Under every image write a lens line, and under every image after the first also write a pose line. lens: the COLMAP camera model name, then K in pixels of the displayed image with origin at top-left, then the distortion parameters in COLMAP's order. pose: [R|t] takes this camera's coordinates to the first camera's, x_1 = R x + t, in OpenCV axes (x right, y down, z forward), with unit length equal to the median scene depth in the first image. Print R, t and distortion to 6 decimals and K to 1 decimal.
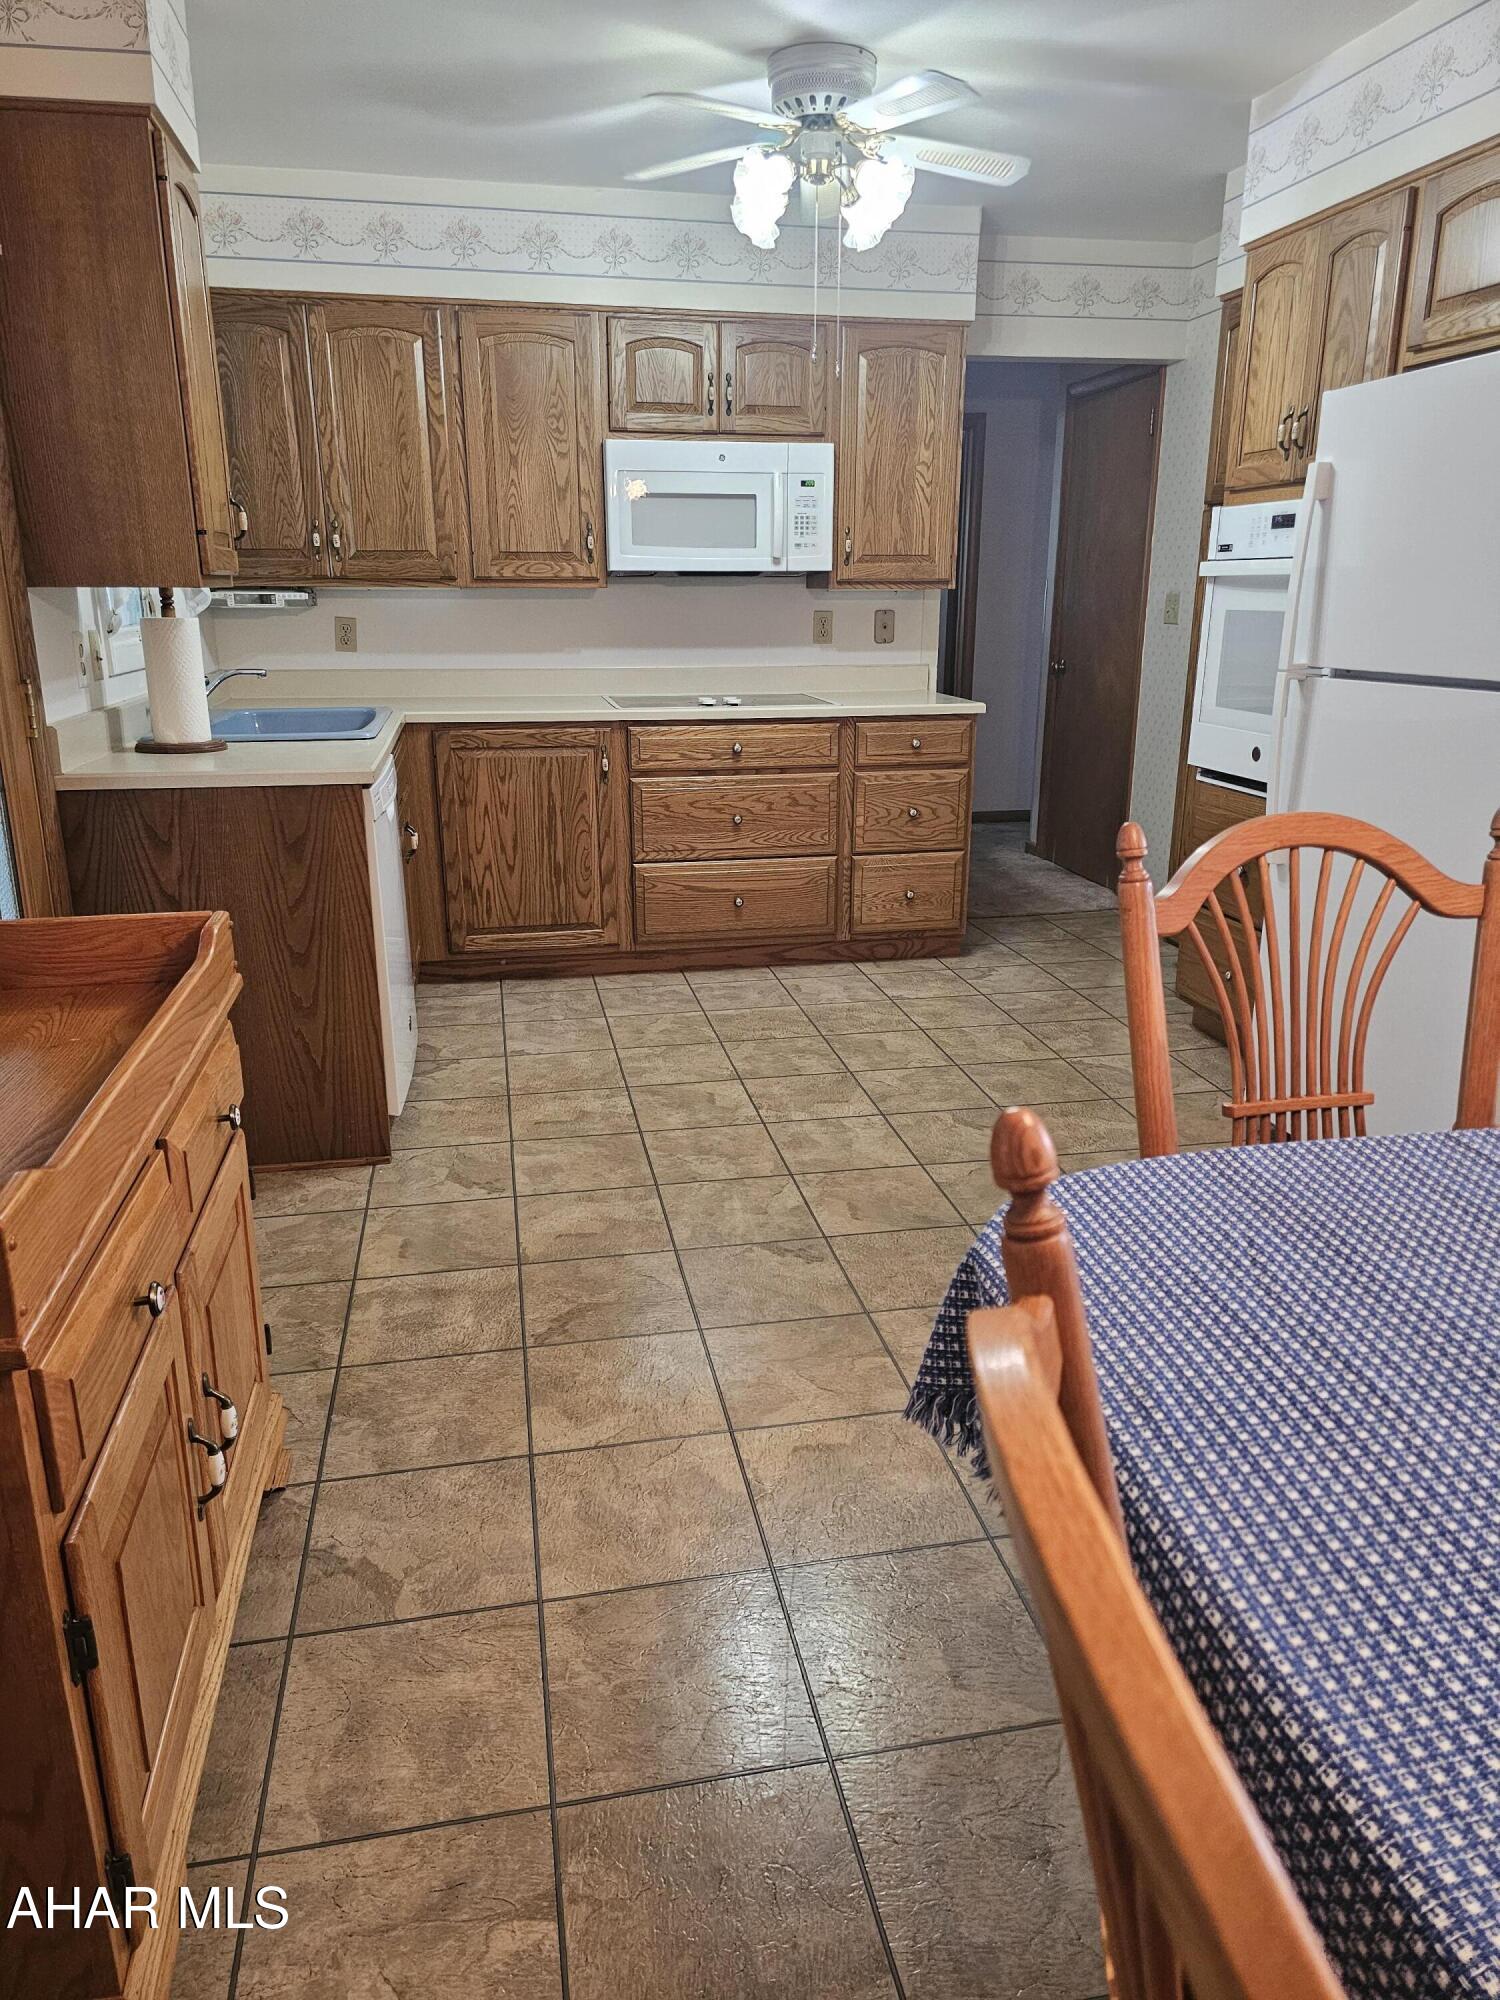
lens RADIAL K [[1344.1, 0, 750.0], [0, 1344.1, 1000.0], [0, 0, 1]] dist [0.049517, -0.048064]
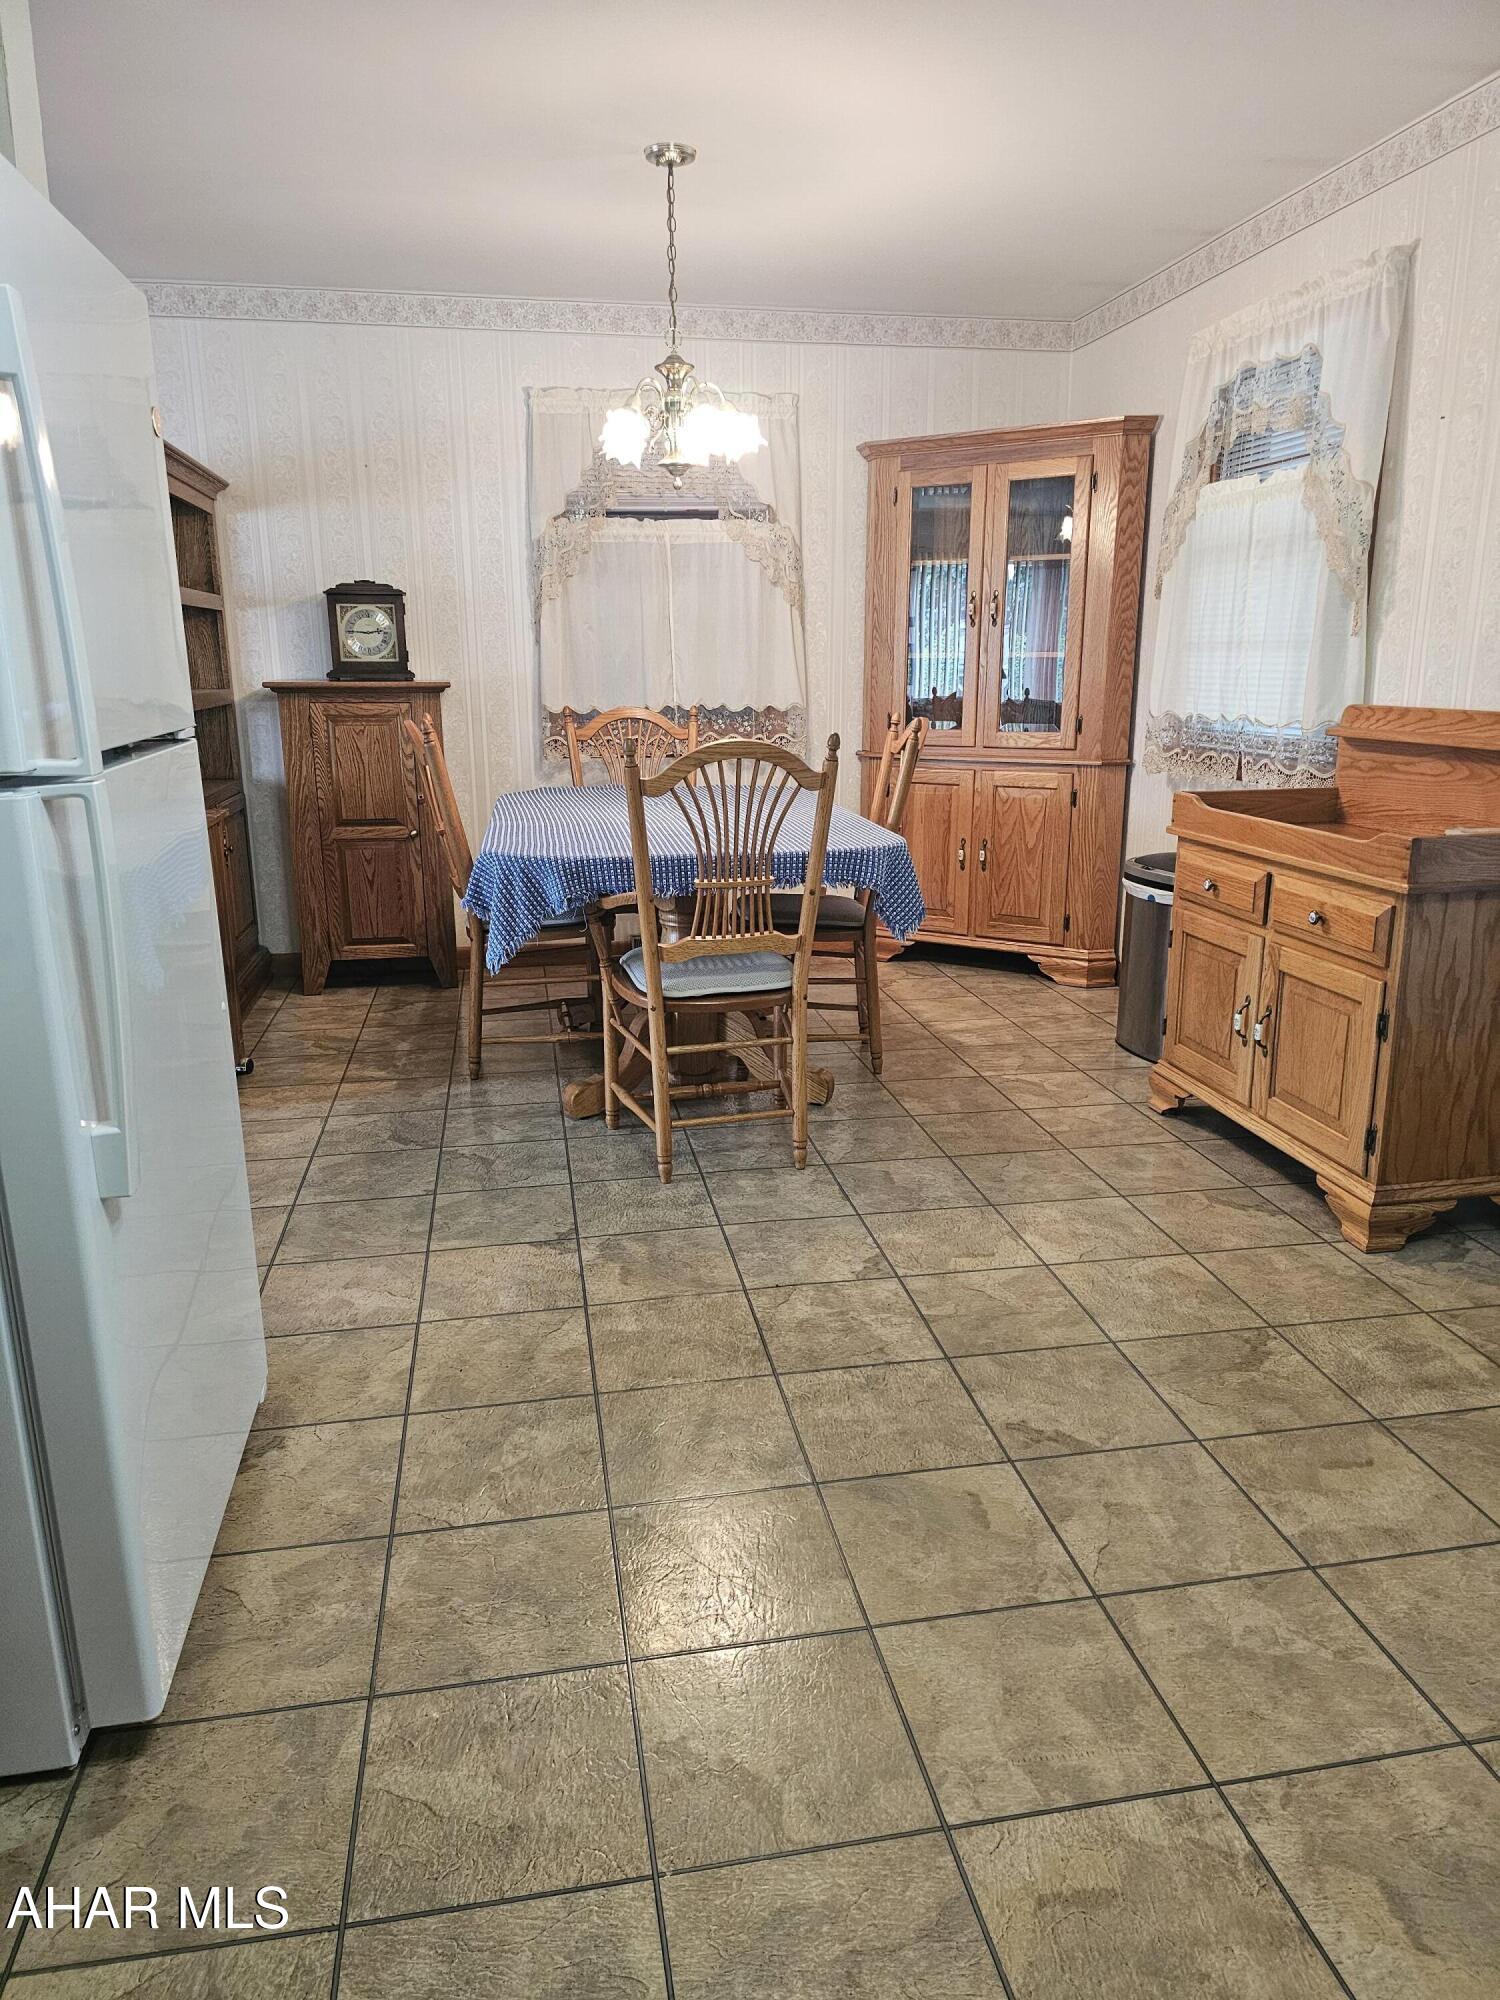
lens RADIAL K [[1344.1, 0, 750.0], [0, 1344.1, 1000.0], [0, 0, 1]] dist [0.049517, -0.048064]
pose [[-0.999769, 0.002657, 0.021316, 0.184265], [0.013297, 0.855896, 0.516976, -0.436978], [-0.016871, 0.517141, -0.855734, 1.513732]]
